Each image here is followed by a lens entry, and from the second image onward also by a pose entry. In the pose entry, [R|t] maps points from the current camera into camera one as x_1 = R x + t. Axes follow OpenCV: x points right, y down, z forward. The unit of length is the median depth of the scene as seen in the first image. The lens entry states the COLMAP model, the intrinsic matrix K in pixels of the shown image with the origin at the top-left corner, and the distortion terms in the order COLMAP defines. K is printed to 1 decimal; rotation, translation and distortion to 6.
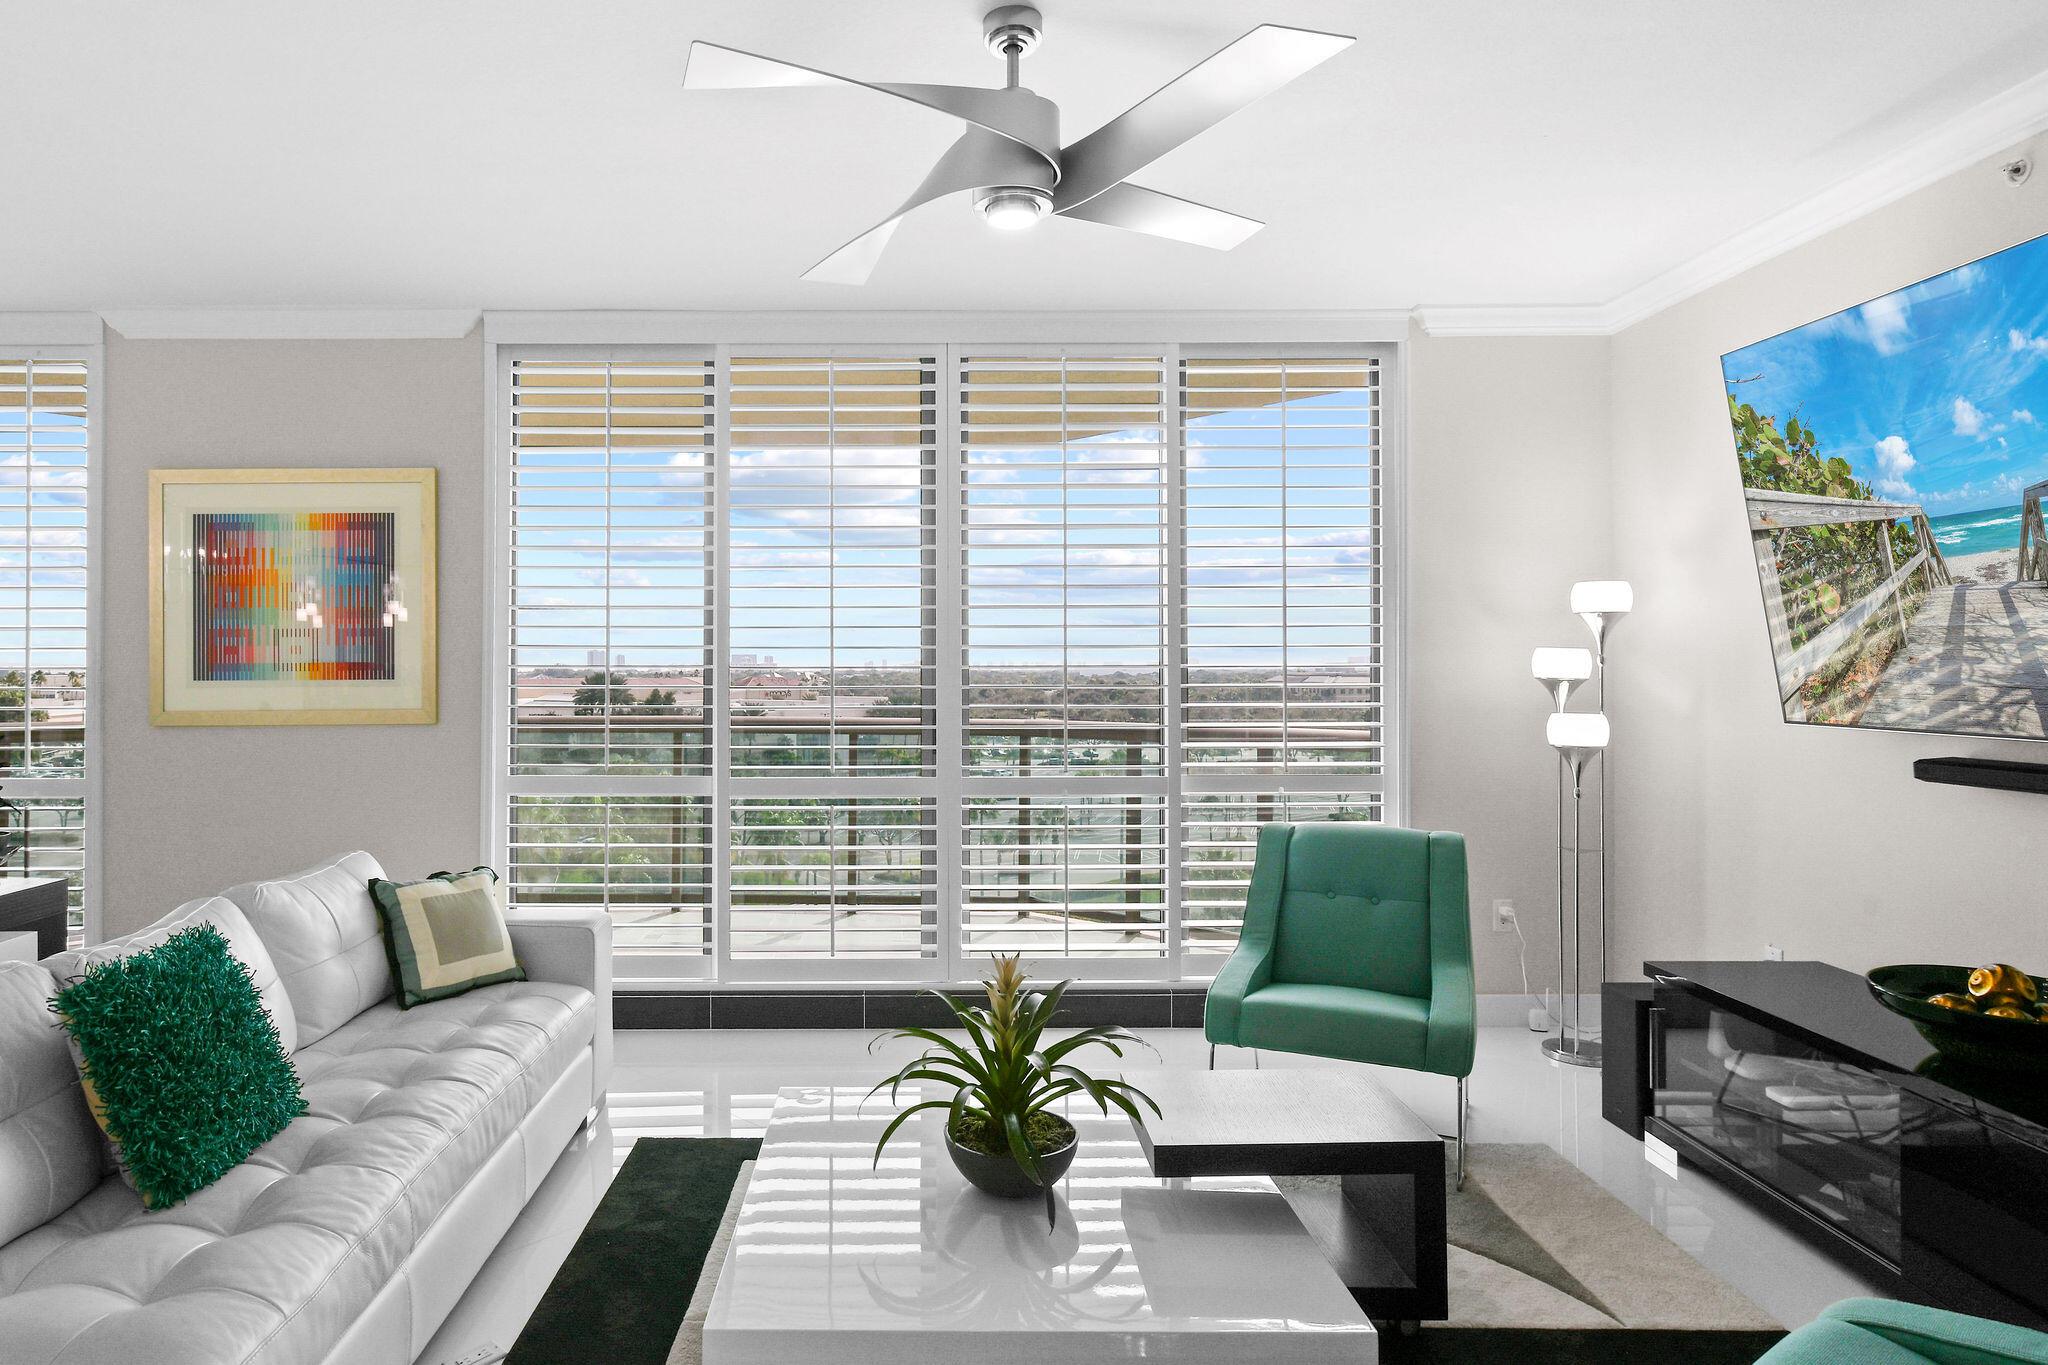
lens RADIAL K [[1242.4, 0, 858.6], [0, 1242.4, 653.4], [0, 0, 1]] dist [-0.012403, 0.000053]
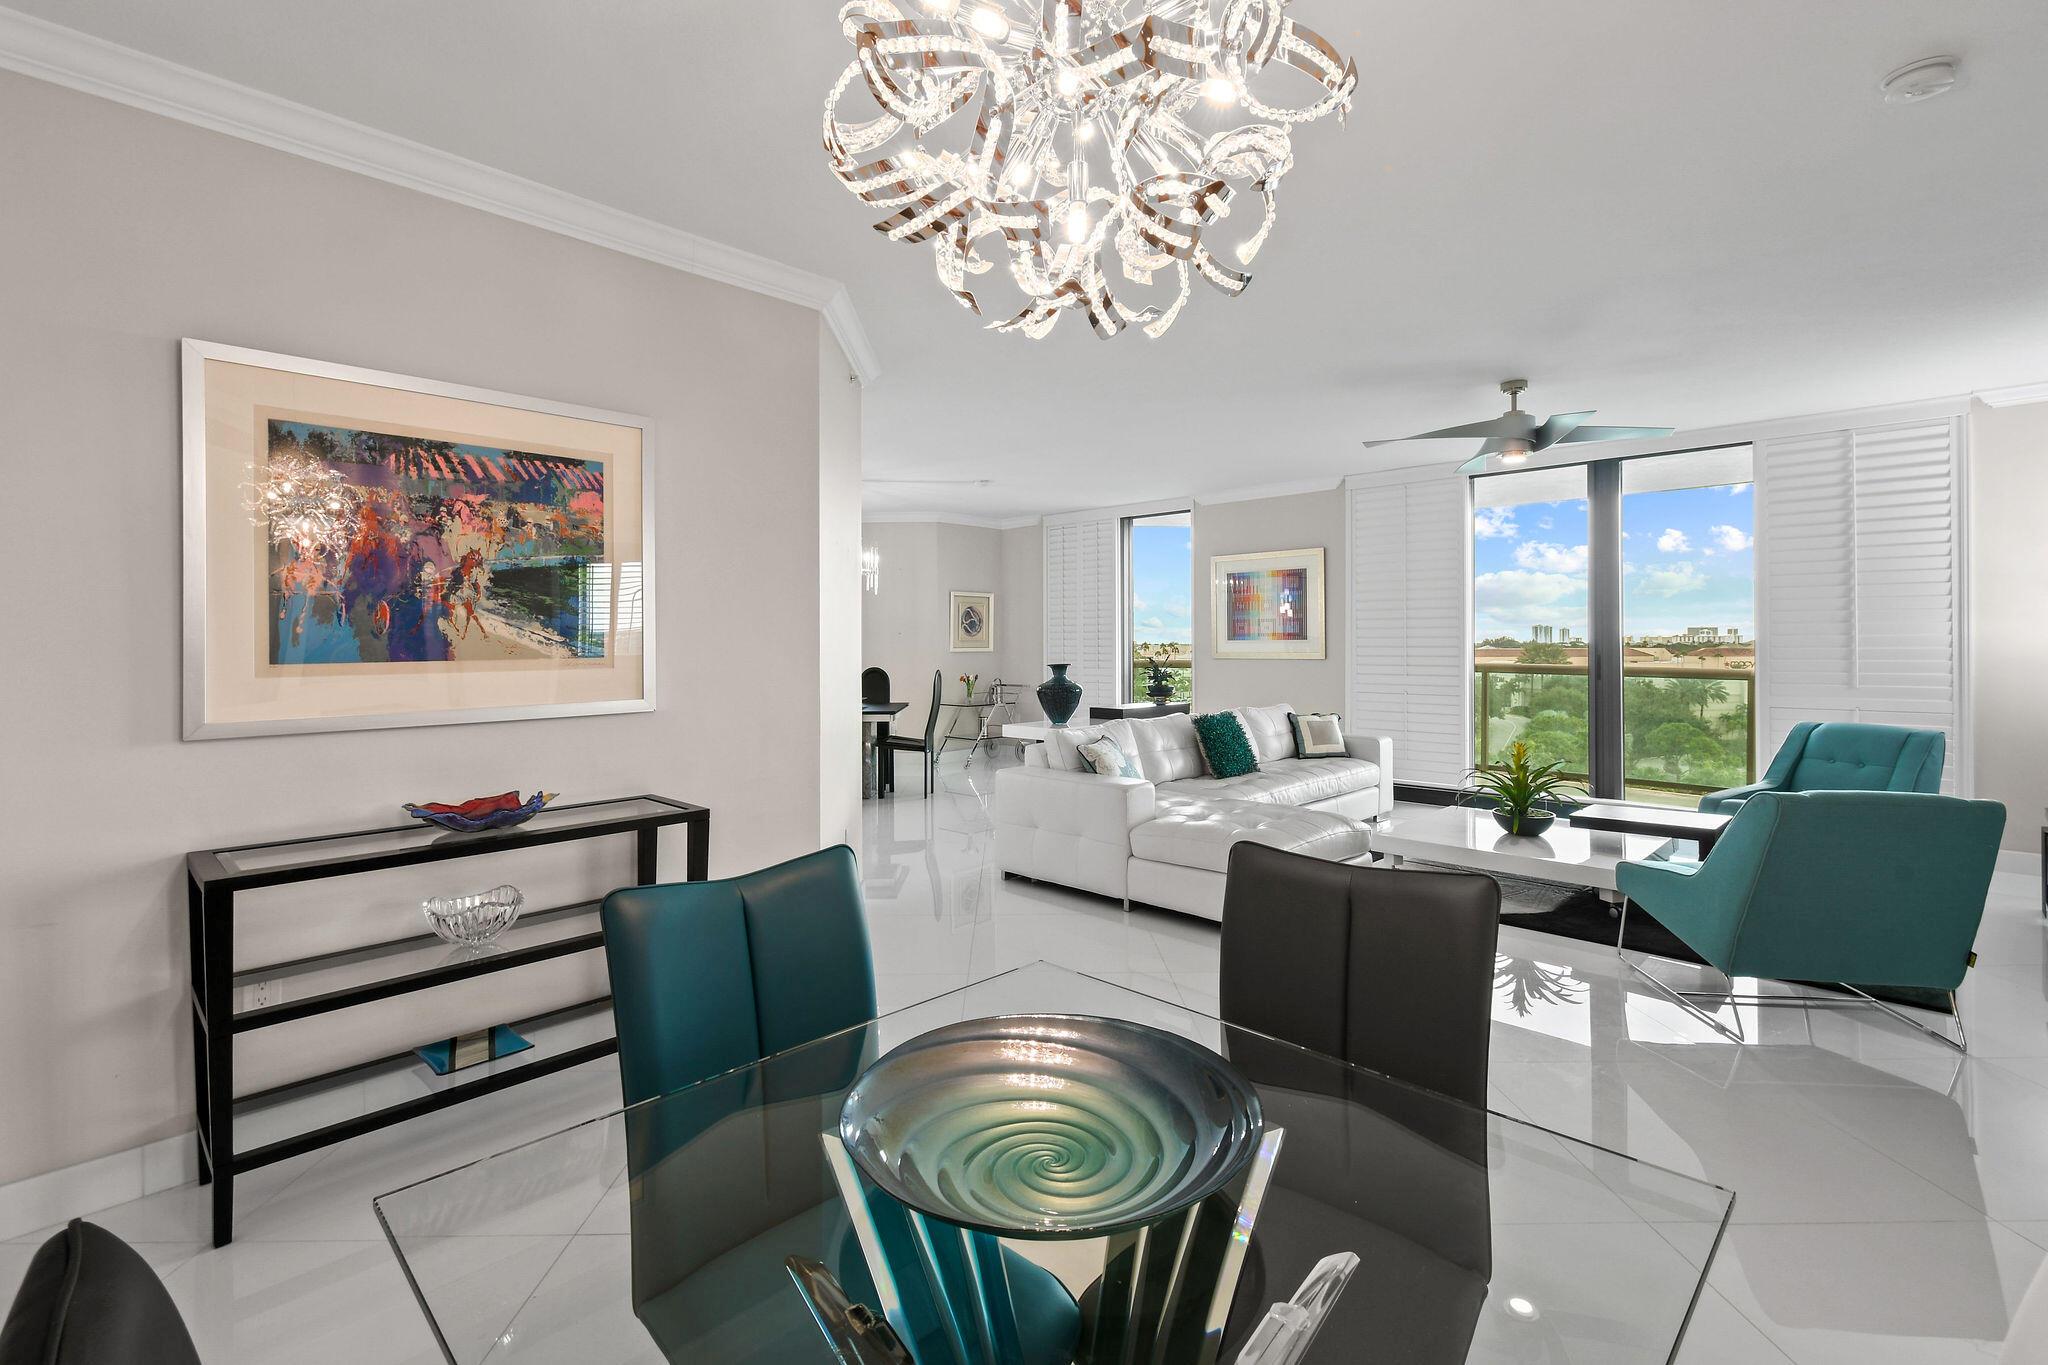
lens RADIAL K [[919.8, 0, 973.0], [0, 919.8, 626.3], [0, 0, 1]] dist [-0.001196, -0.000602]
pose [[0.719616, -0.013136, -0.694248, 0.376147], [0.011071, 0.999911, -0.007443, 0.001907], [0.694284, -0.002329, 0.719697, -0.681853]]
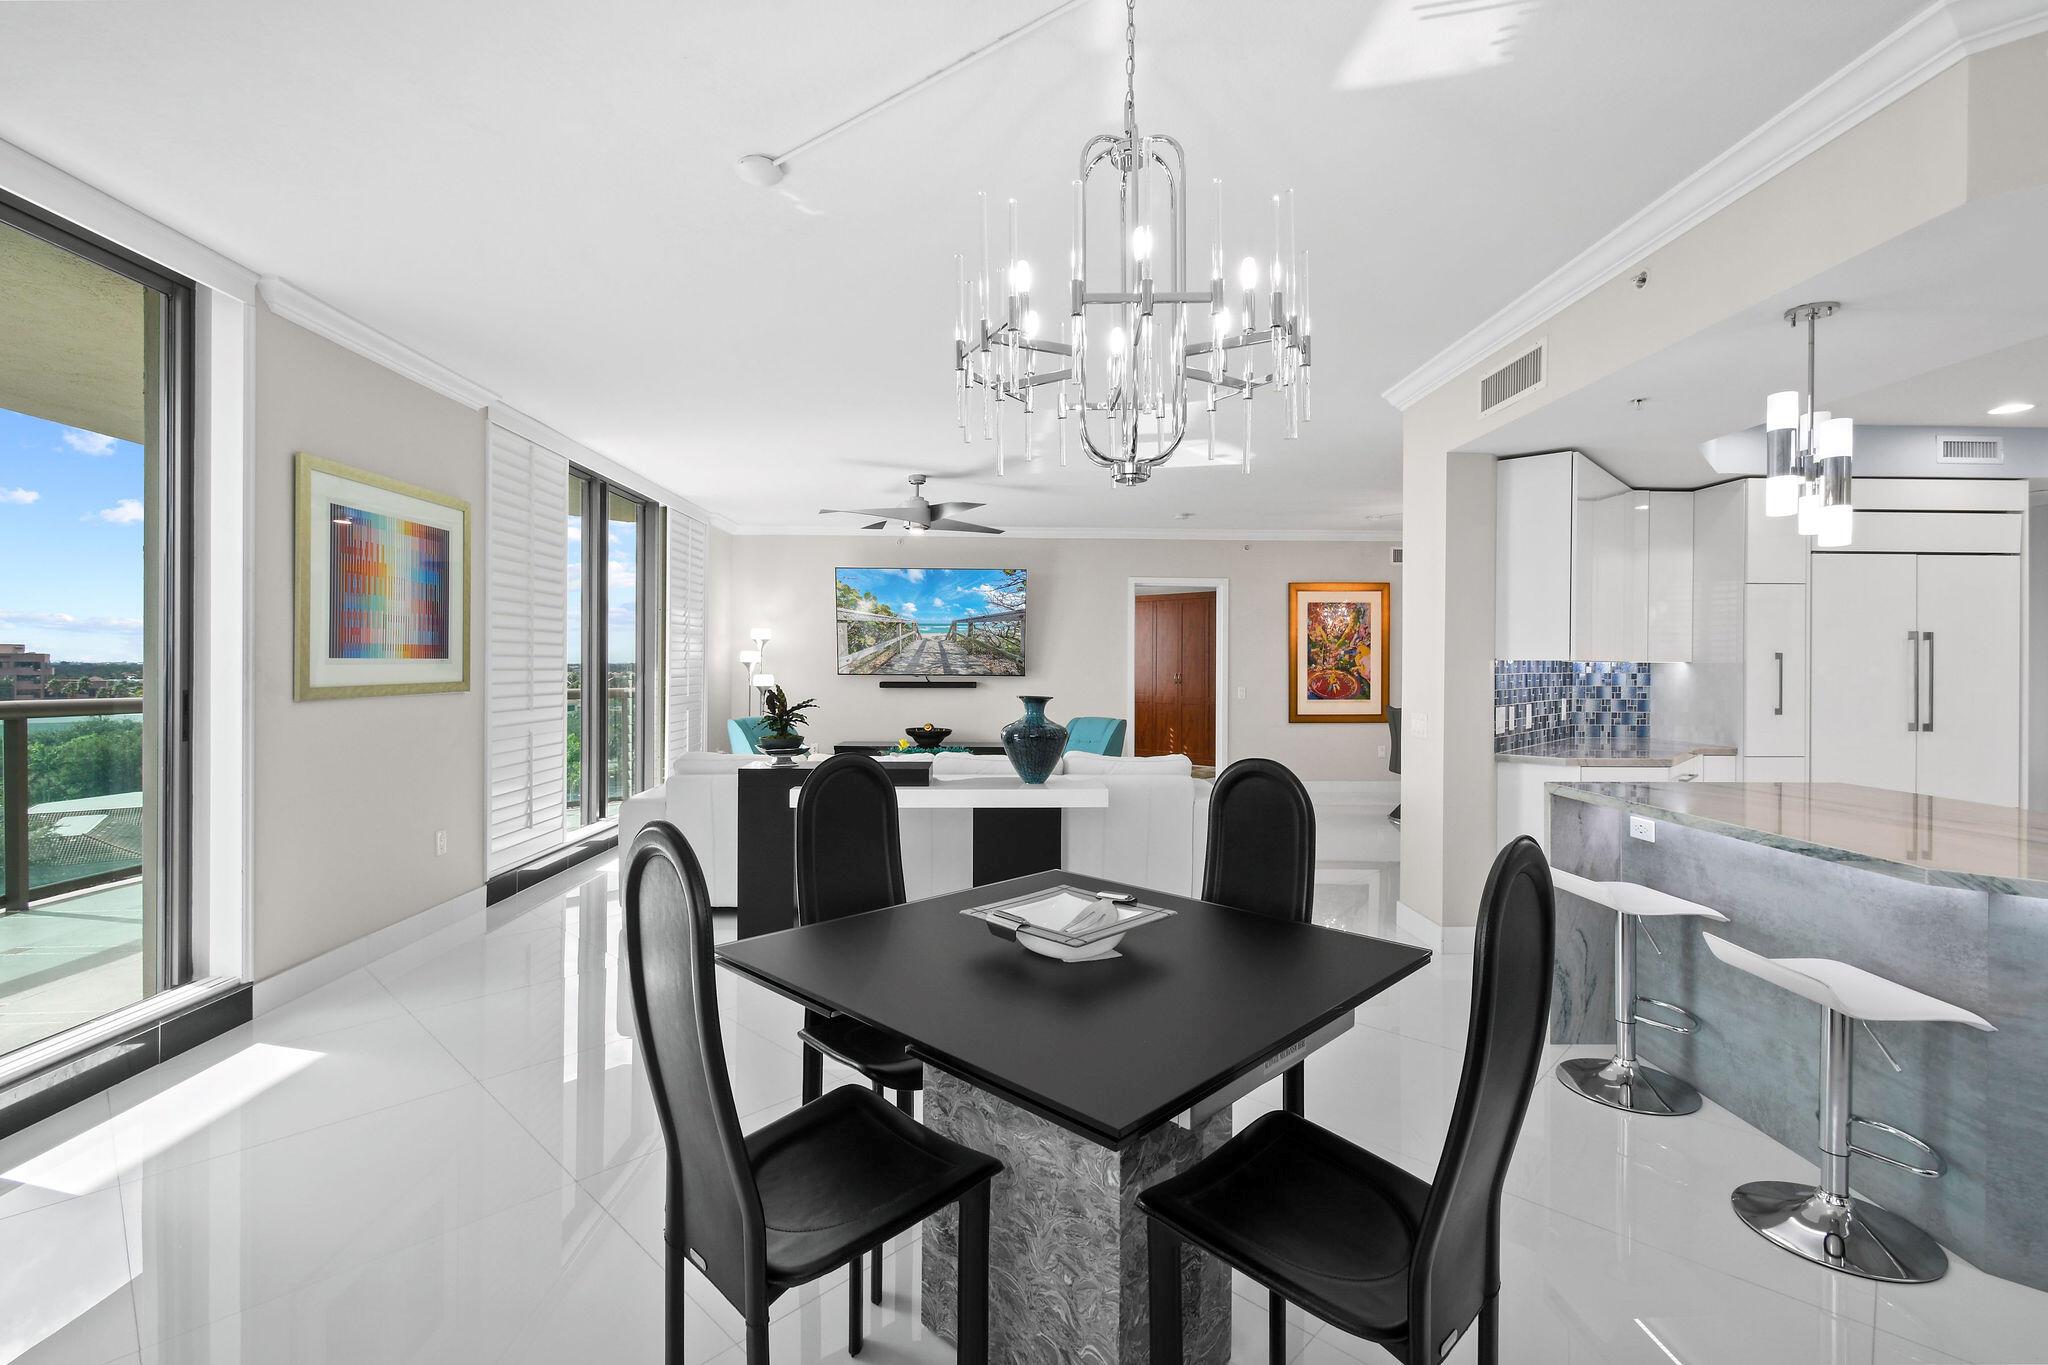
lens RADIAL K [[928.7, 0, 1018.1], [0, 928.7, 667.3], [0, 0, 1]] dist [0.002293, 0.000342]
pose [[-0.043765, 0.000621, 0.999042, -1.395706], [-0.015476, 0.999879, -0.001299, 0.022723], [-0.998922, -0.015518, -0.043751, 0.445916]]
